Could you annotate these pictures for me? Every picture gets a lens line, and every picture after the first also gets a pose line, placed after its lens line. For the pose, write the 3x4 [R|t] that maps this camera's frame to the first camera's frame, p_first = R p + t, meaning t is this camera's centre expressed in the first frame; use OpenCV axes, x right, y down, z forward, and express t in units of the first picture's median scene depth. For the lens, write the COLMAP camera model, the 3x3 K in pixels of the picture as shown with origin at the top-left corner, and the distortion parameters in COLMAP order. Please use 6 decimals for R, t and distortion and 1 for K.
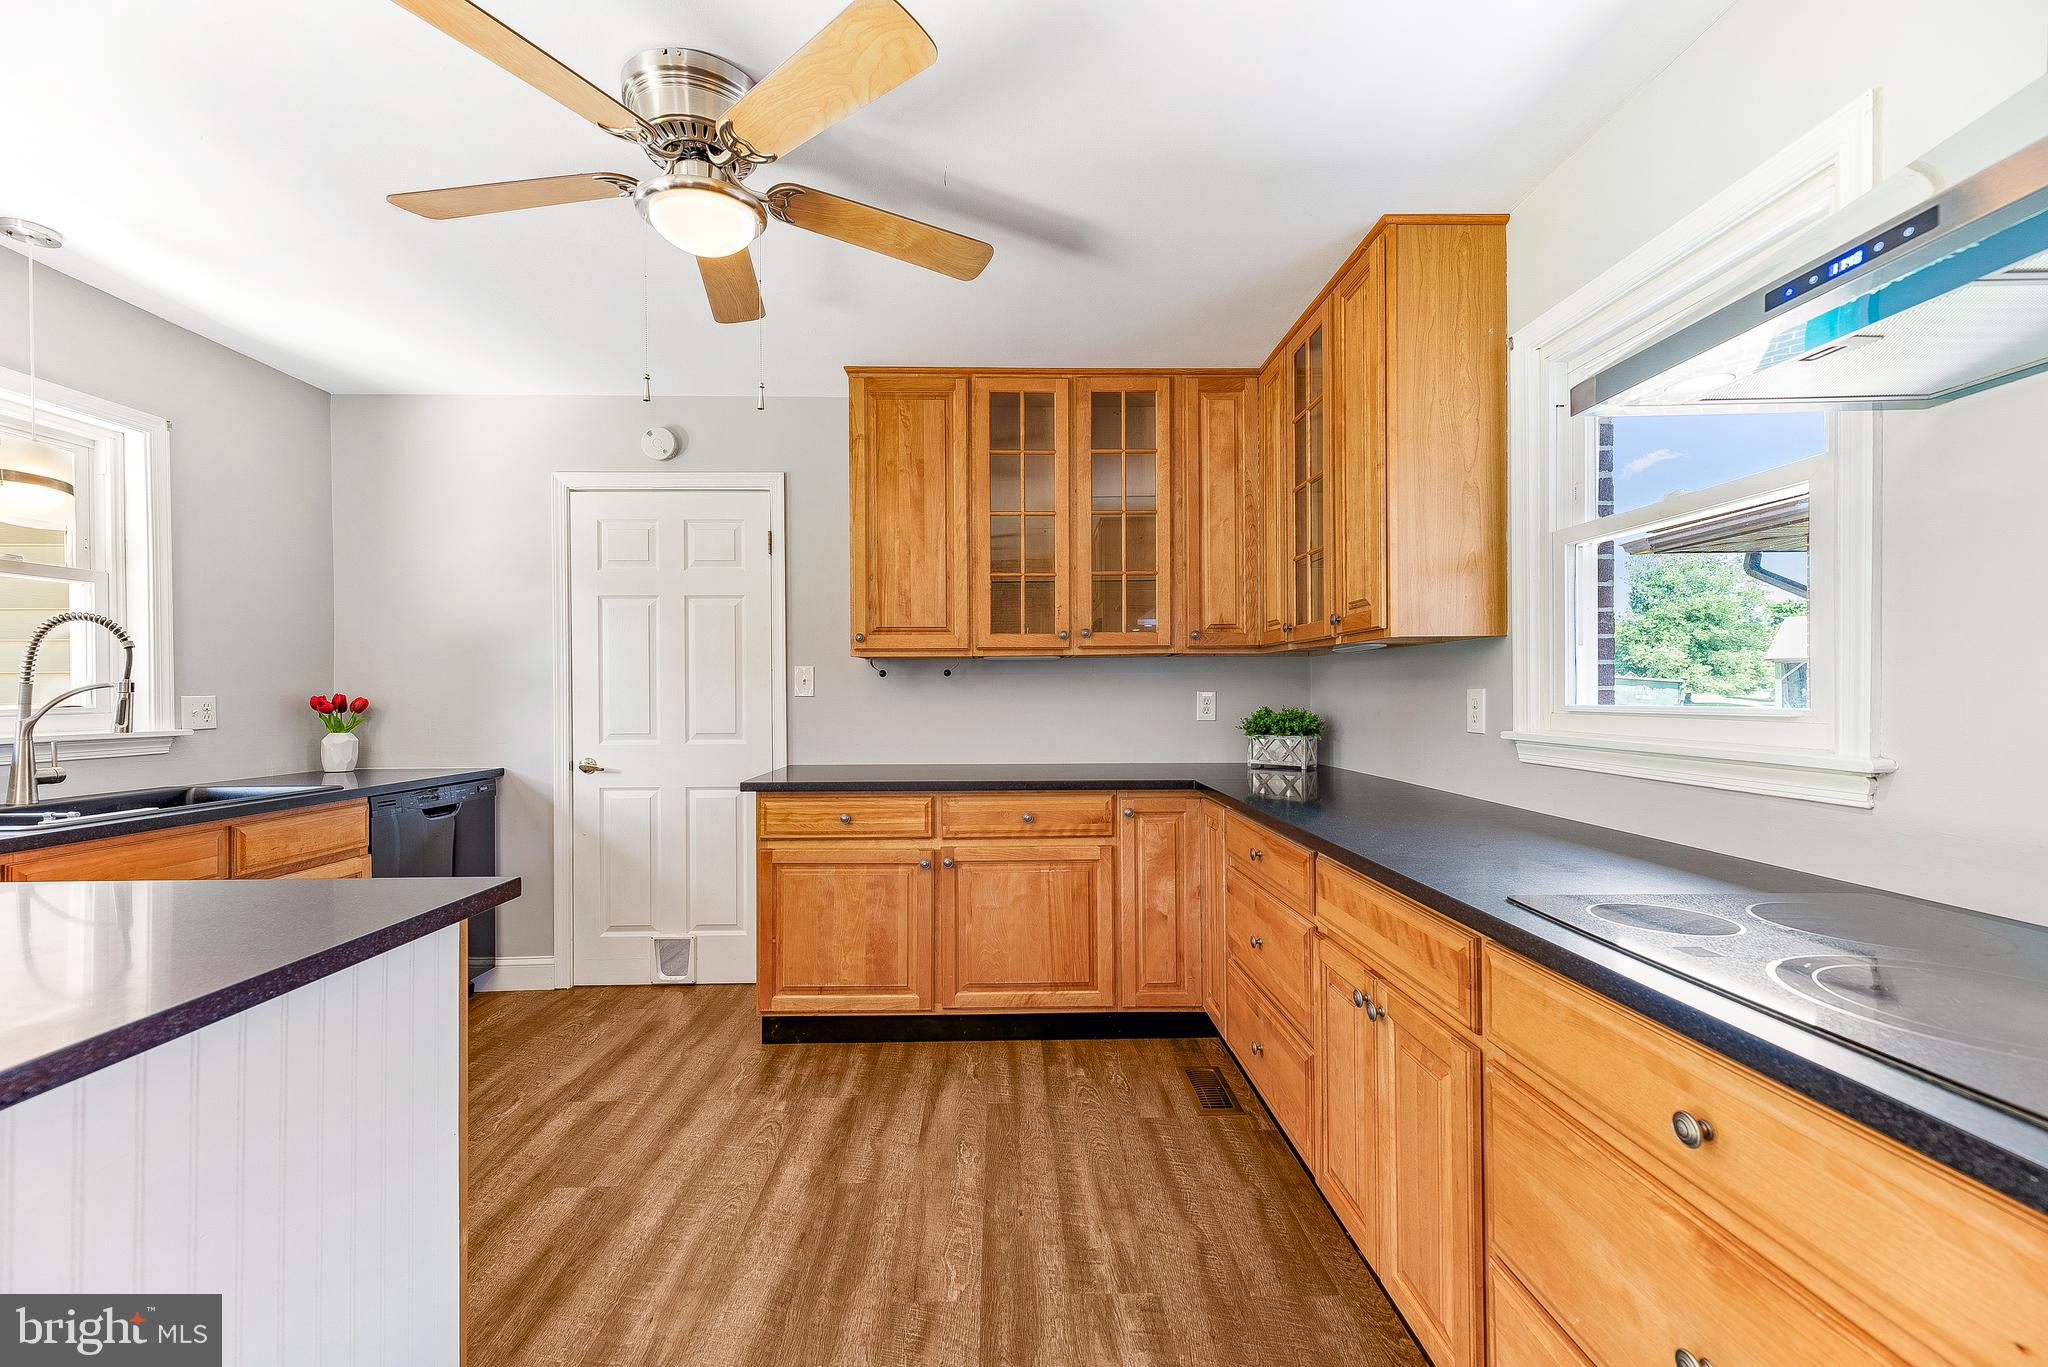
lens RADIAL K [[818.0, 0, 1015.8], [0, 818.0, 691.0], [0, 0, 1]] dist [0.008559, 0.000050]
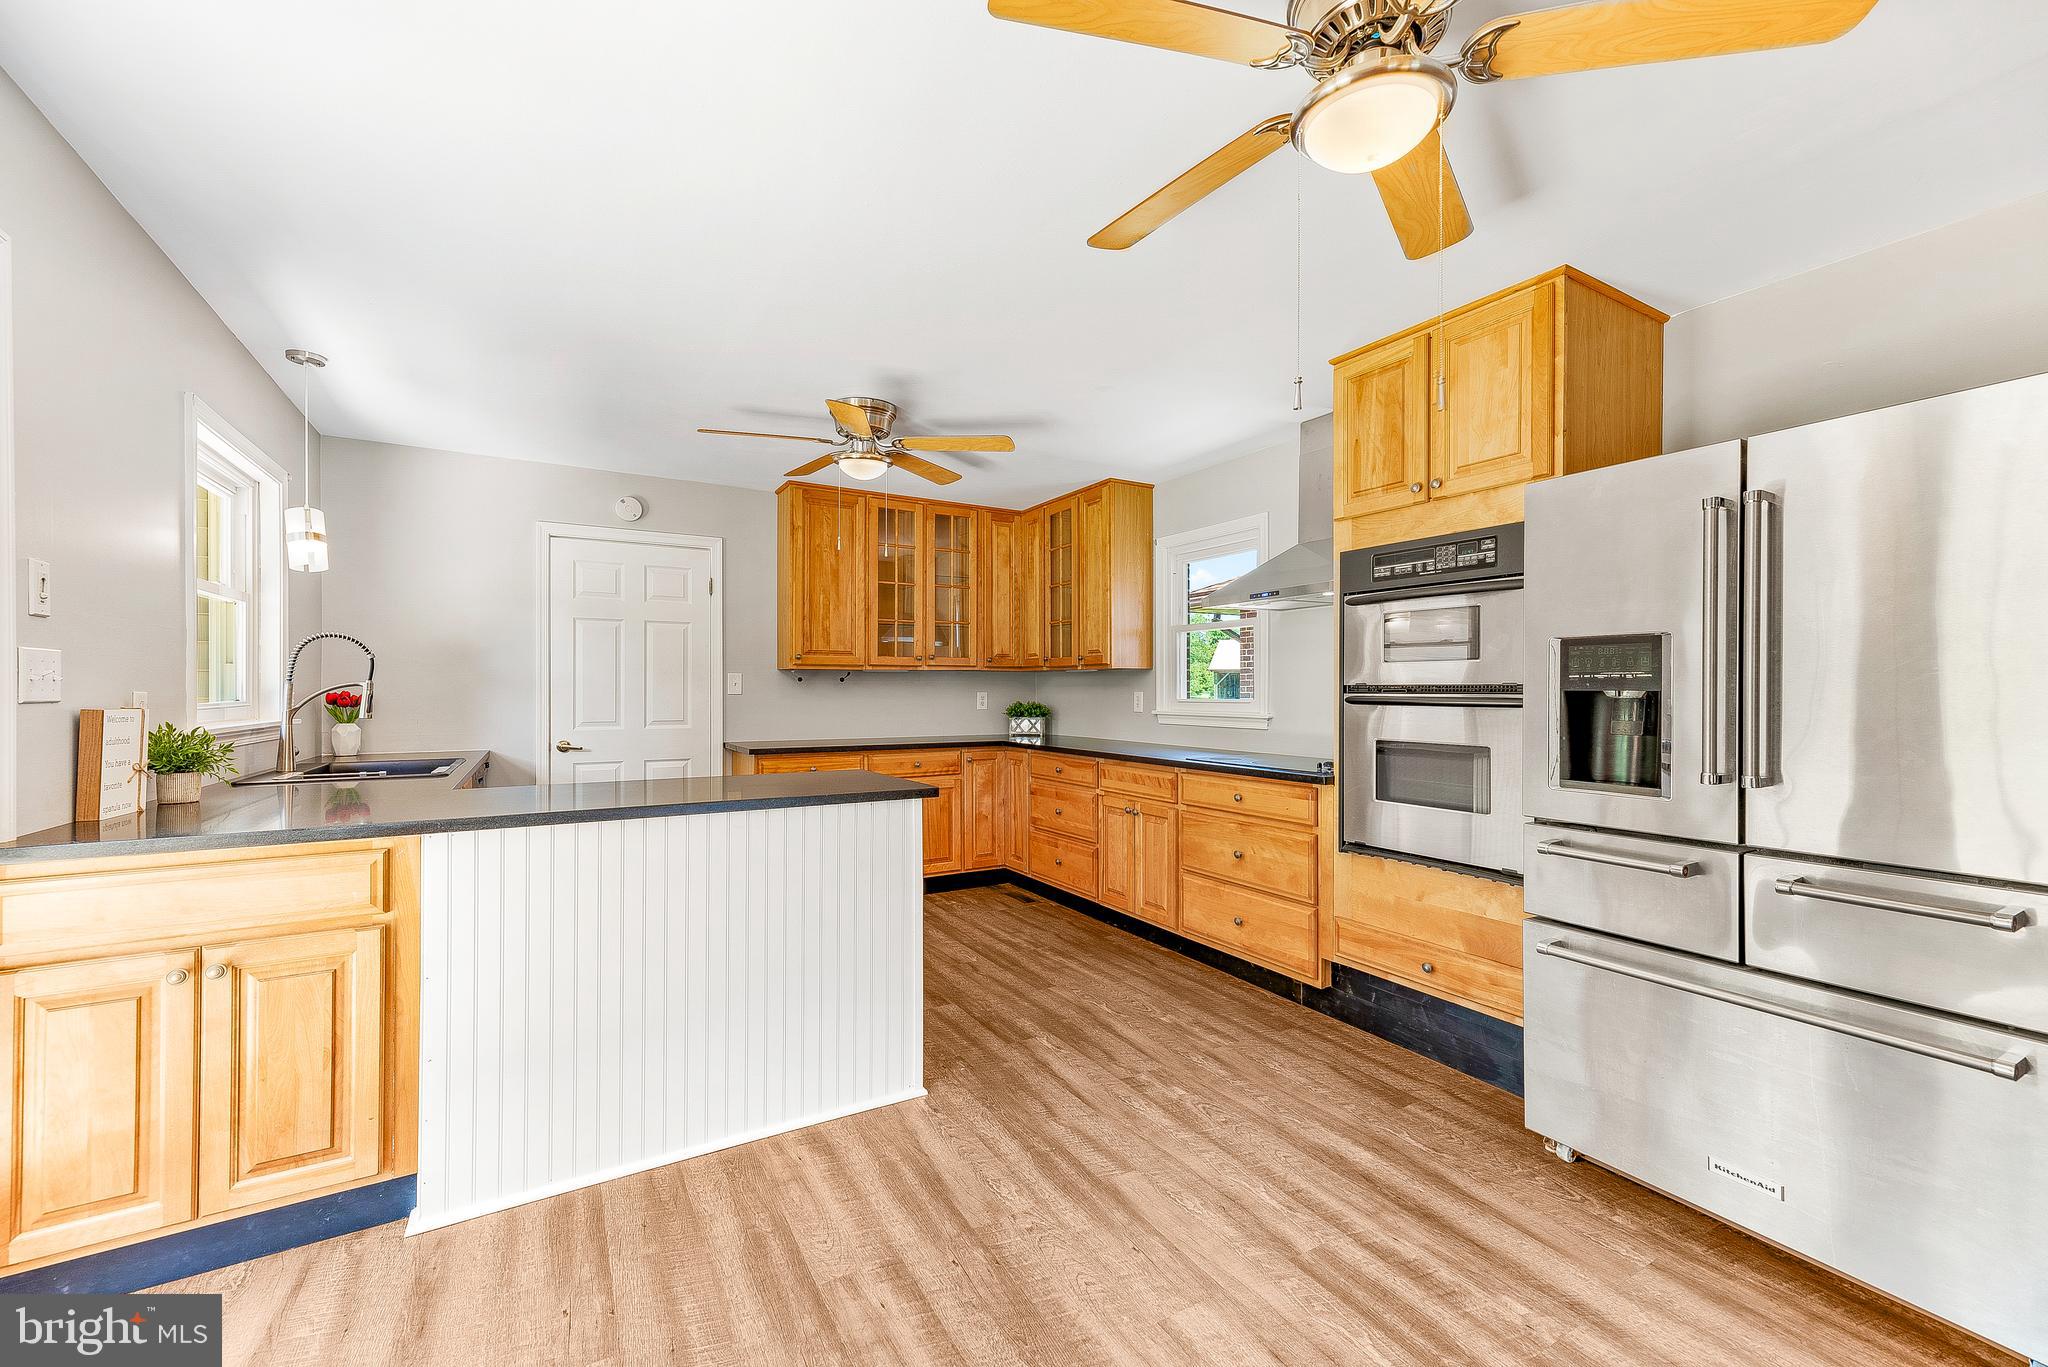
lens RADIAL K [[818.0, 0, 1027.1], [0, 818.0, 686.6], [0, 0, 1]] dist [0.008559, 0.000050]
pose [[0.867239, 0.008298, 0.497822, -0.582074], [-0.005582, 0.999960, -0.006945, 0.000037], [-0.497860, 0.003244, 0.867251, -0.554770]]
